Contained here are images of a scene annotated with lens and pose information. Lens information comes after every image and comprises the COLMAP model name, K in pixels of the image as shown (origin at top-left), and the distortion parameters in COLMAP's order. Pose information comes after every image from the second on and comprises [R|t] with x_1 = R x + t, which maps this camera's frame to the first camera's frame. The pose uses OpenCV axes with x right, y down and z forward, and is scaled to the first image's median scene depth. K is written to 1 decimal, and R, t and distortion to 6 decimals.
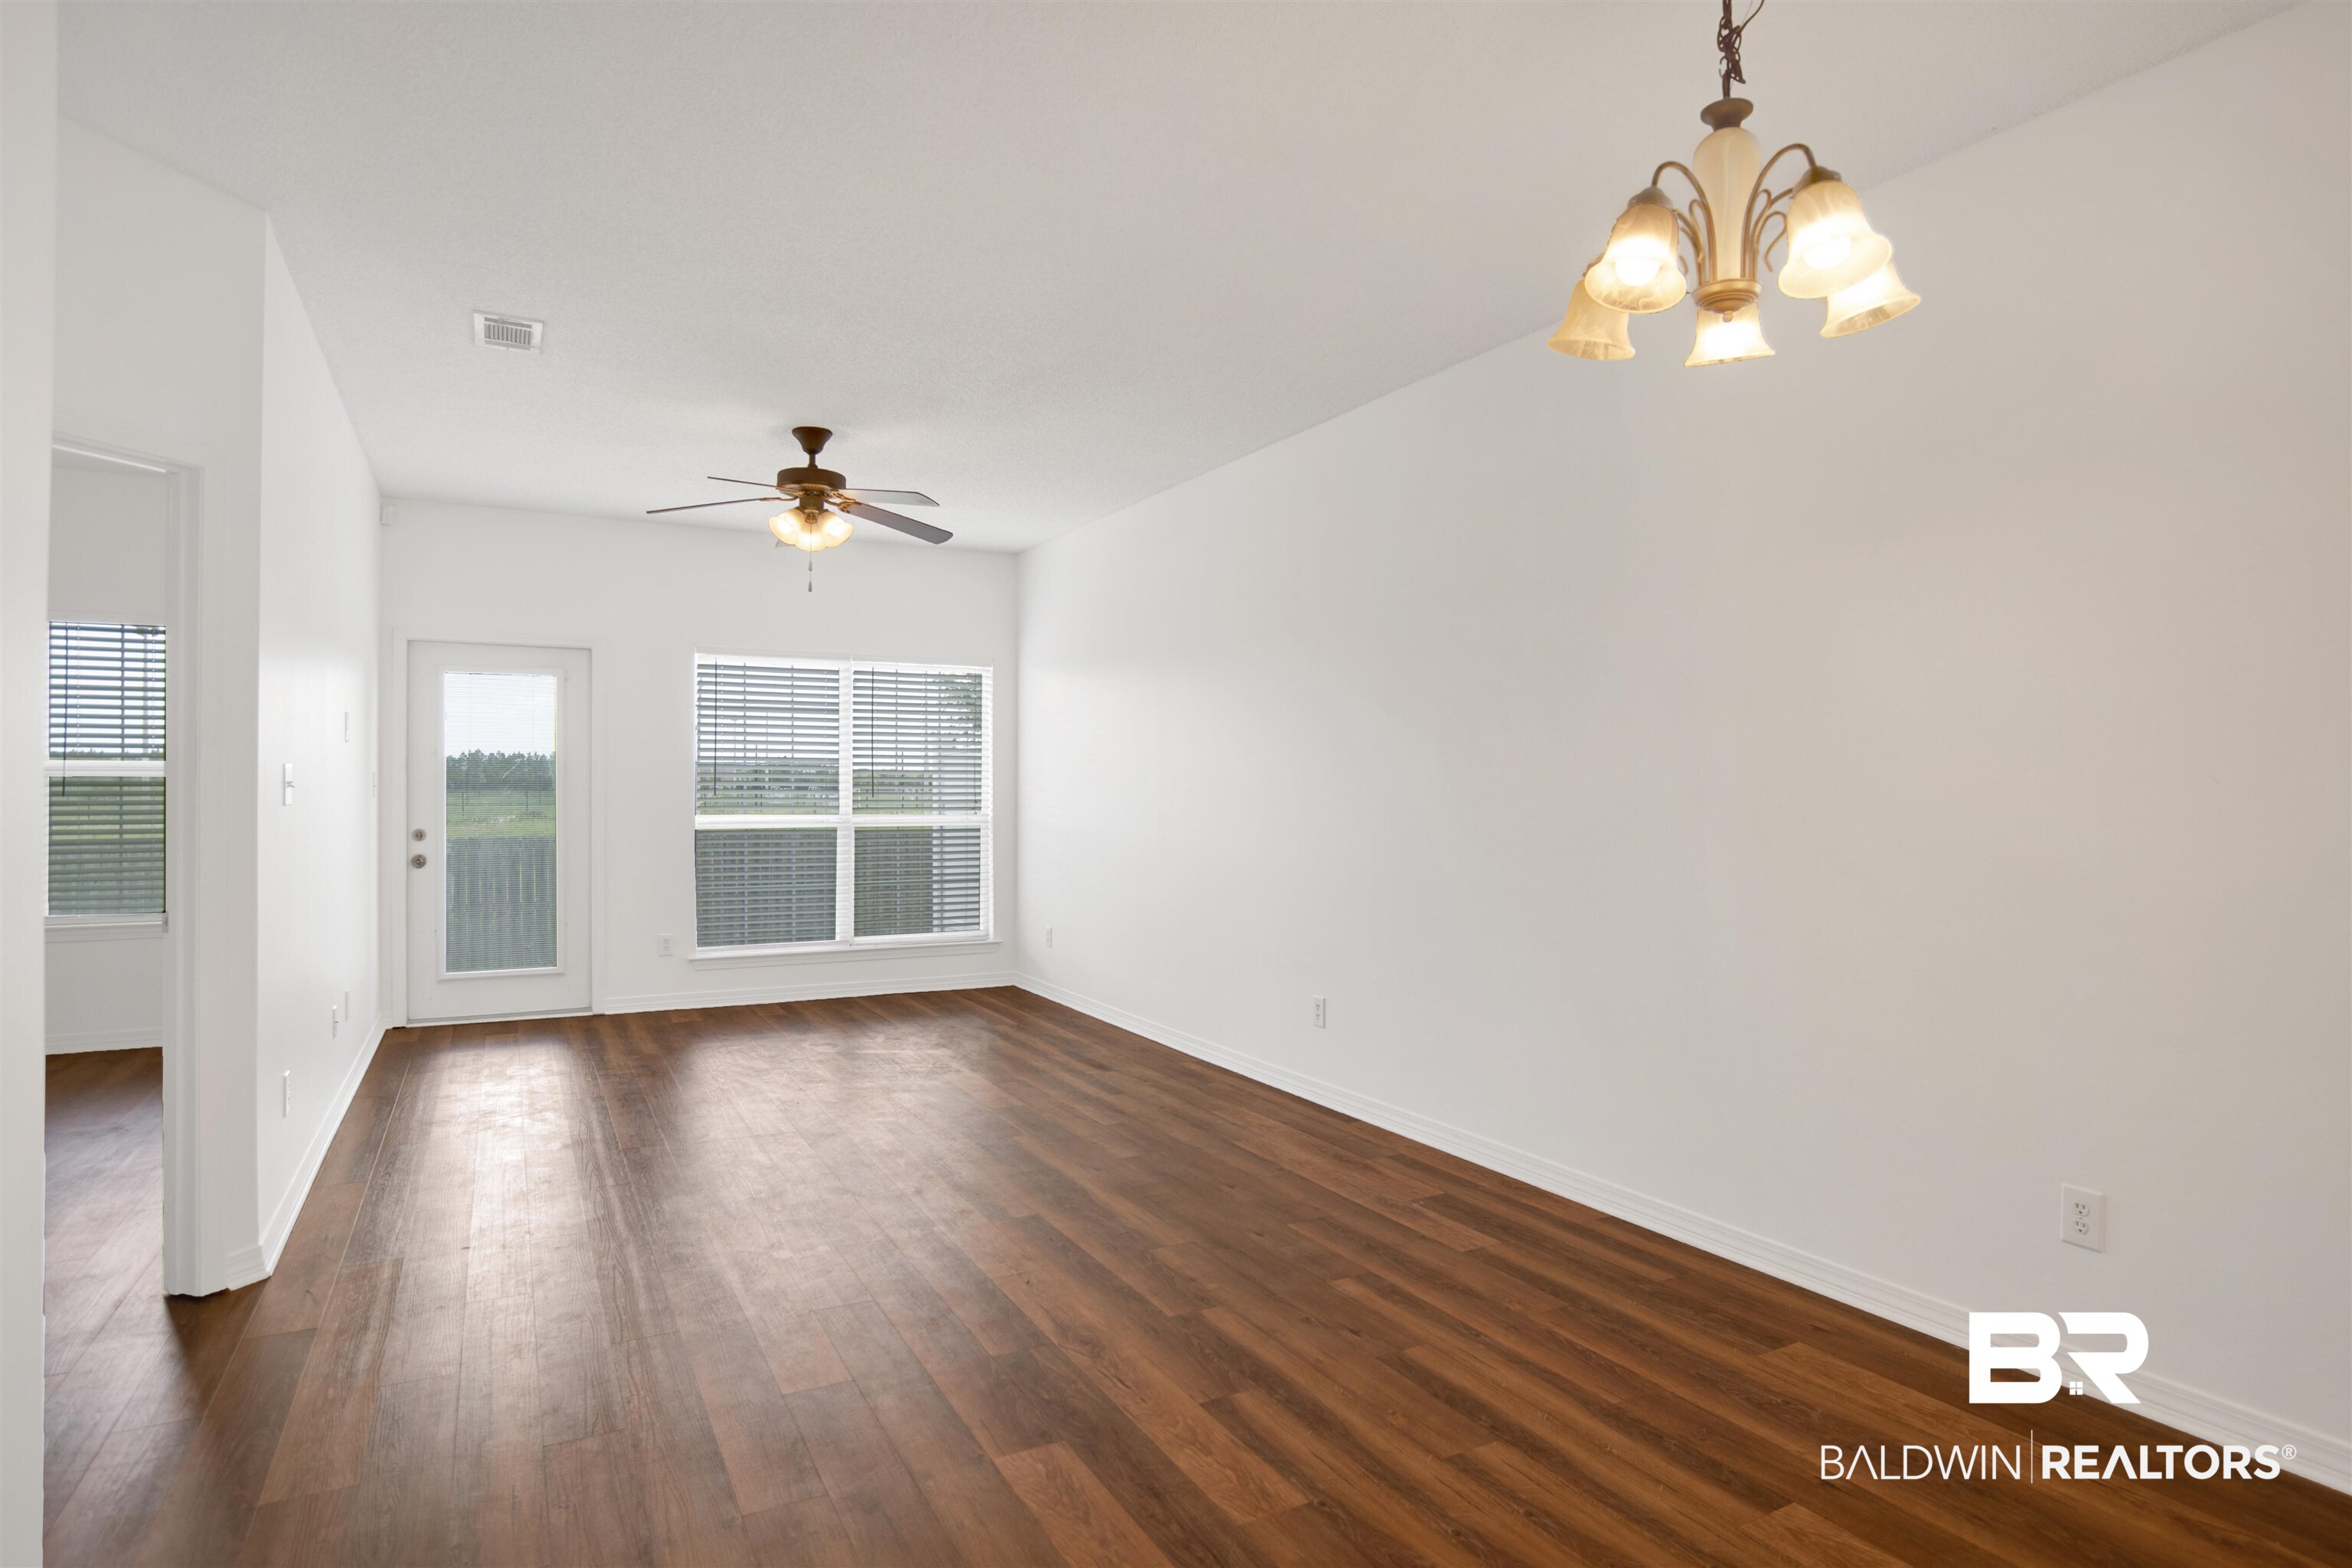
lens RADIAL K [[1291.2, 0, 1164.3], [0, 1291.2, 789.3], [0, 0, 1]] dist [-0.024487, 0.000364]
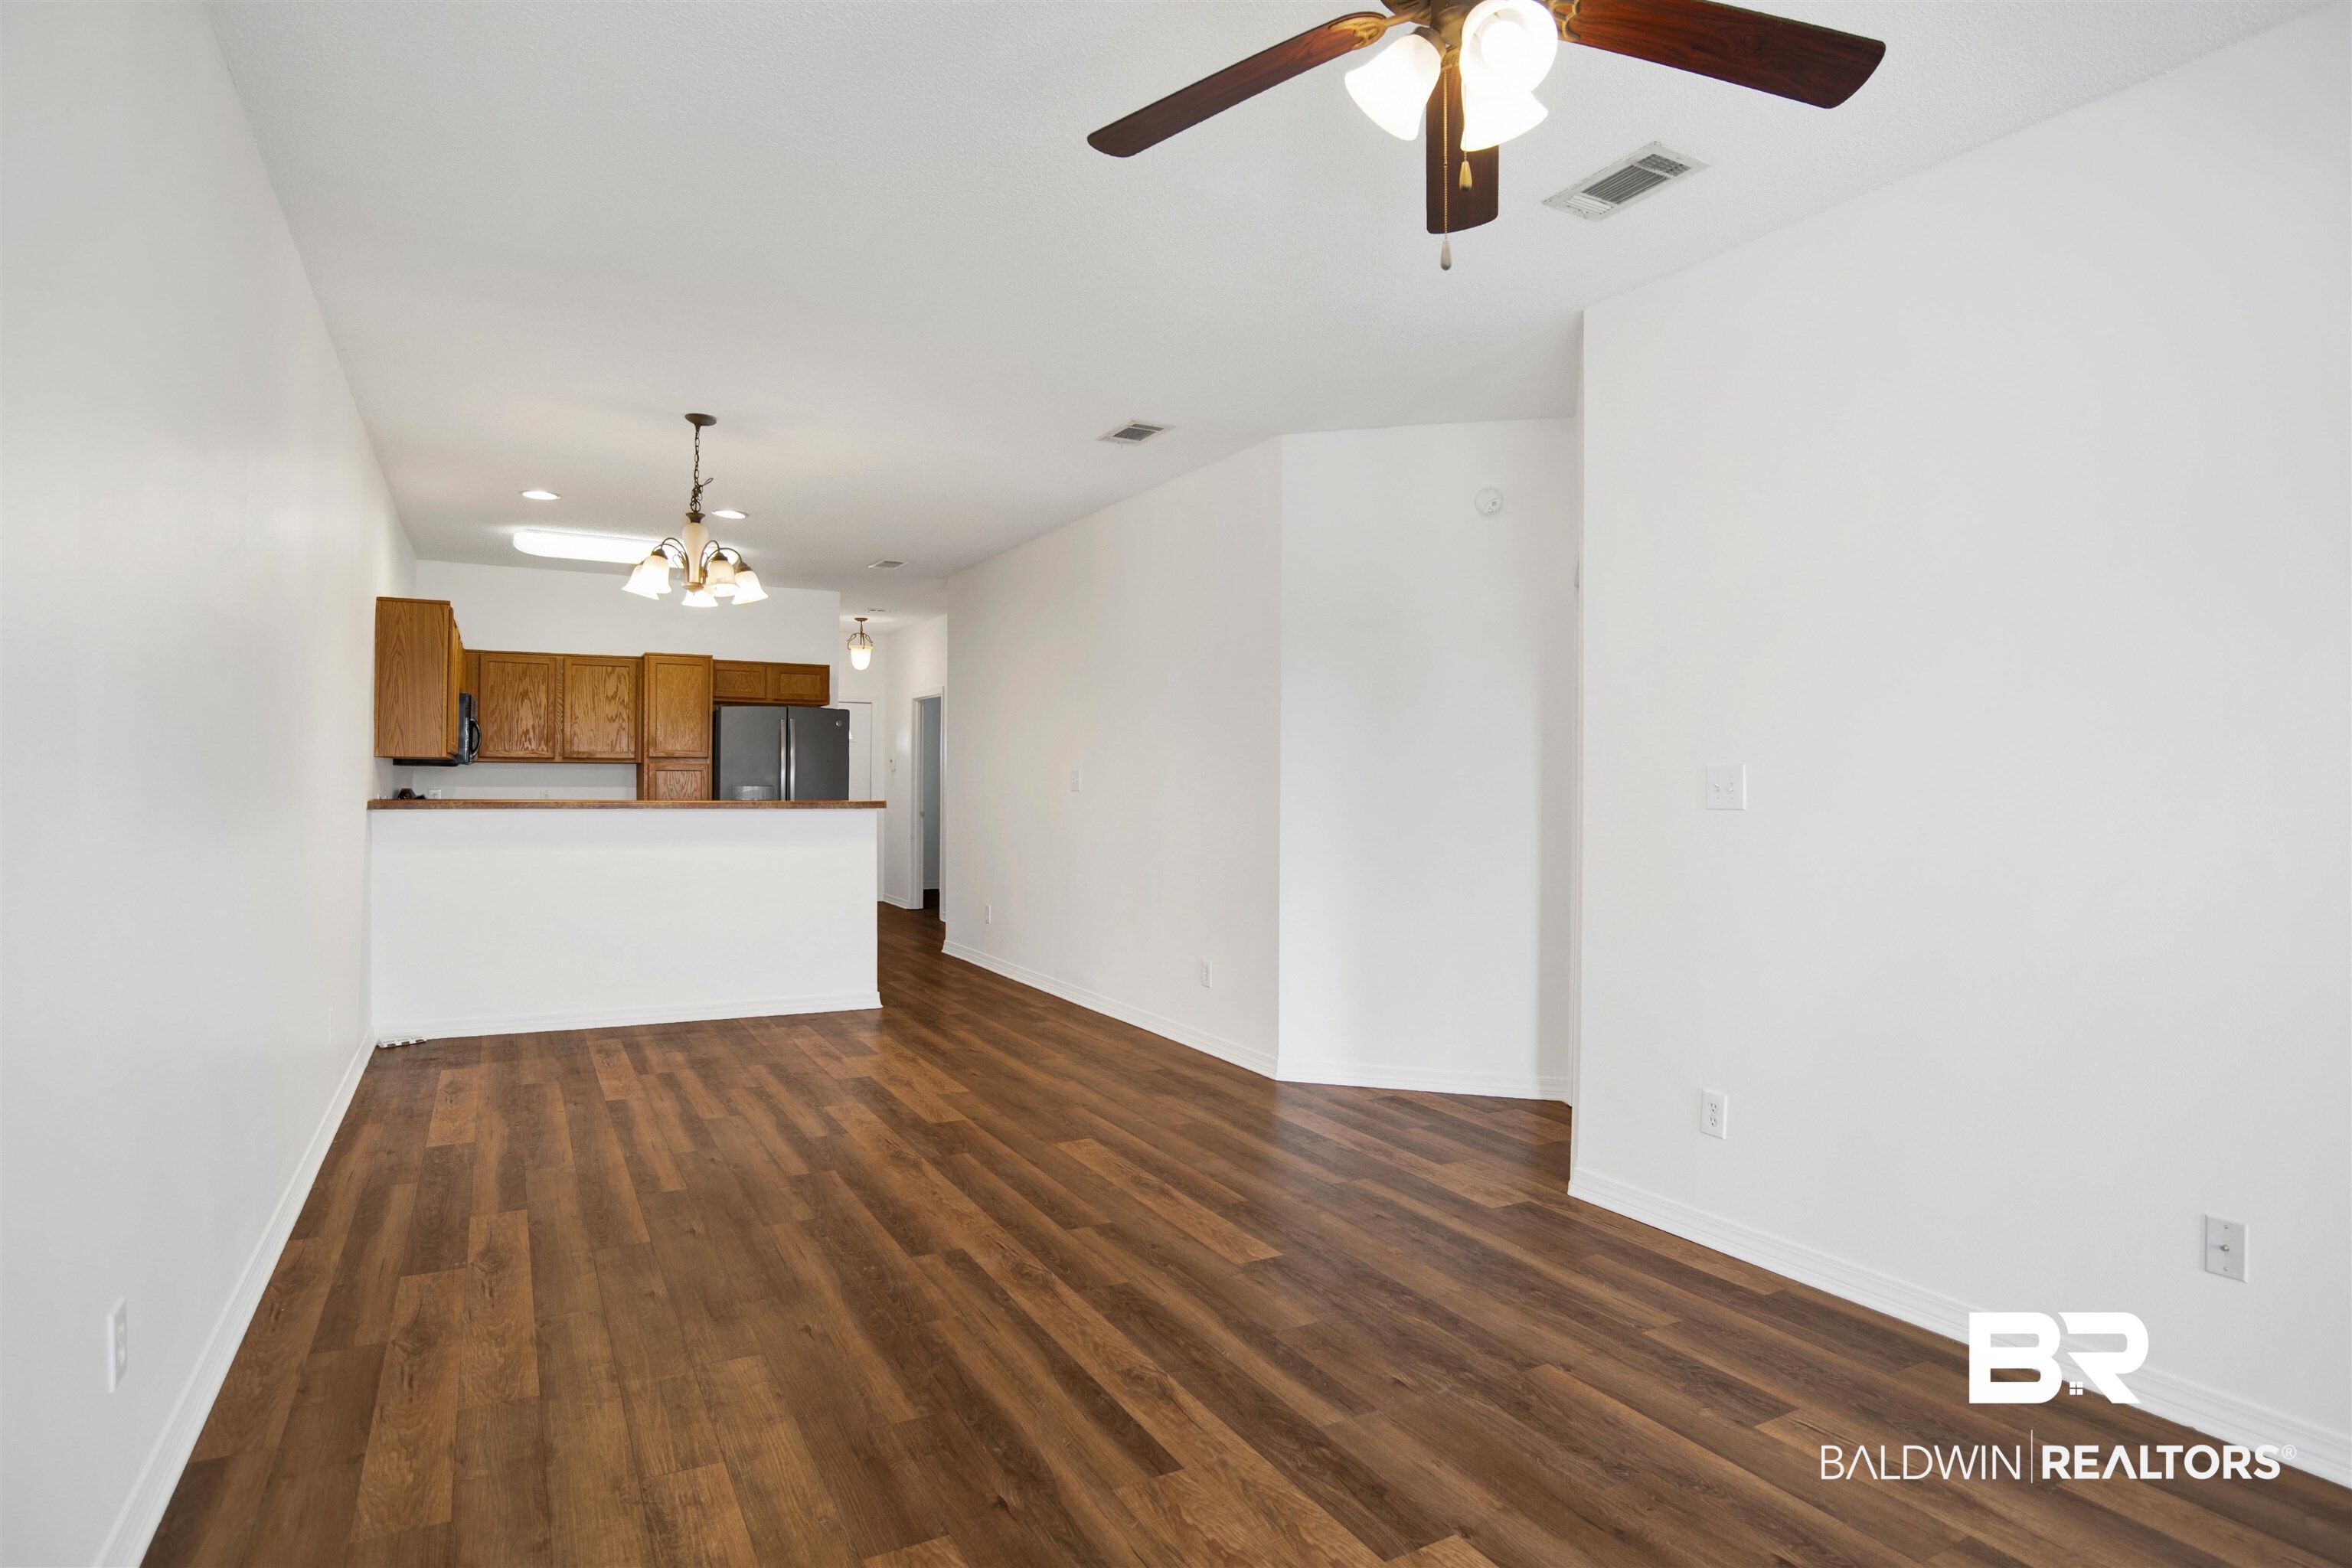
lens RADIAL K [[1233.9, 0, 1166.3], [0, 1233.9, 787.9], [0, 0, 1]] dist [-0.050225, 0.017693]
pose [[-0.999810, -0.013000, -0.014551, -0.184851], [-0.013107, 0.999887, 0.007329, -0.003217], [0.014454, 0.007518, -0.999867, 1.322245]]
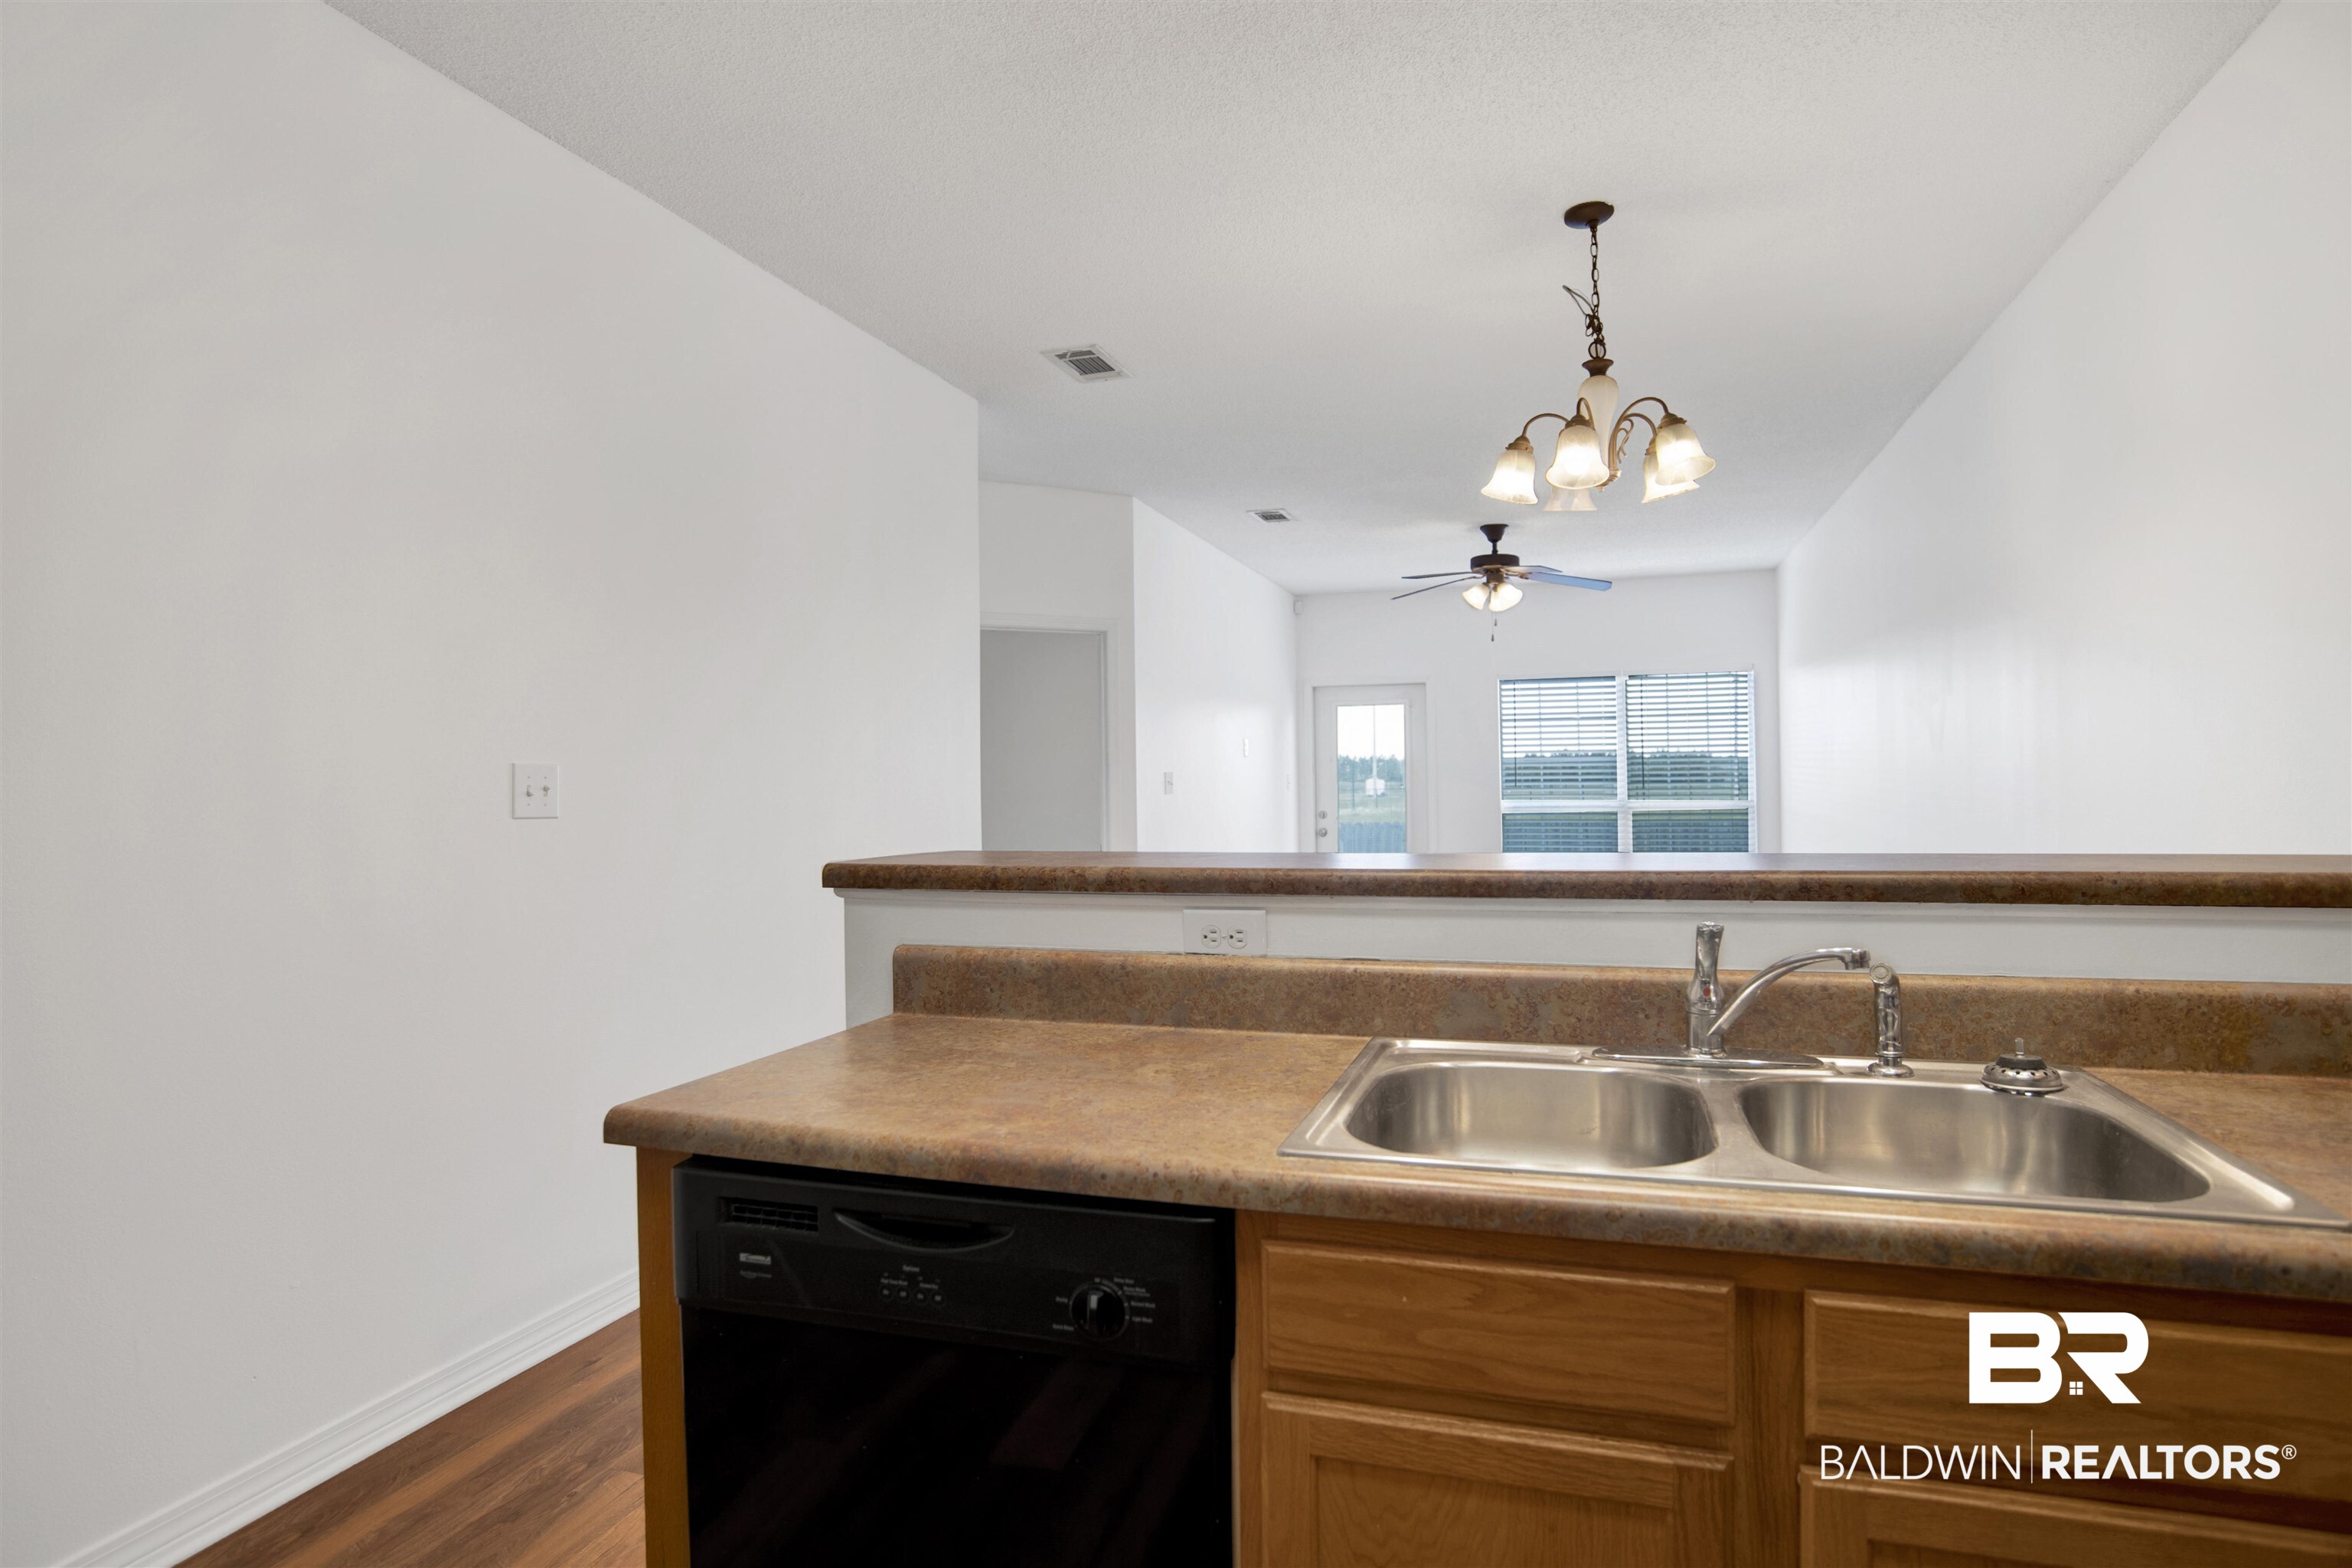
lens RADIAL K [[1233.9, 0, 1192.9], [0, 1233.9, 782.6], [0, 0, 1]] dist [-0.050225, 0.017693]
pose [[0.703446, -0.013190, -0.710626, 0.451129], [0.014610, 0.999885, -0.004096, 0.001850], [0.710599, -0.007501, 0.703558, -0.182358]]
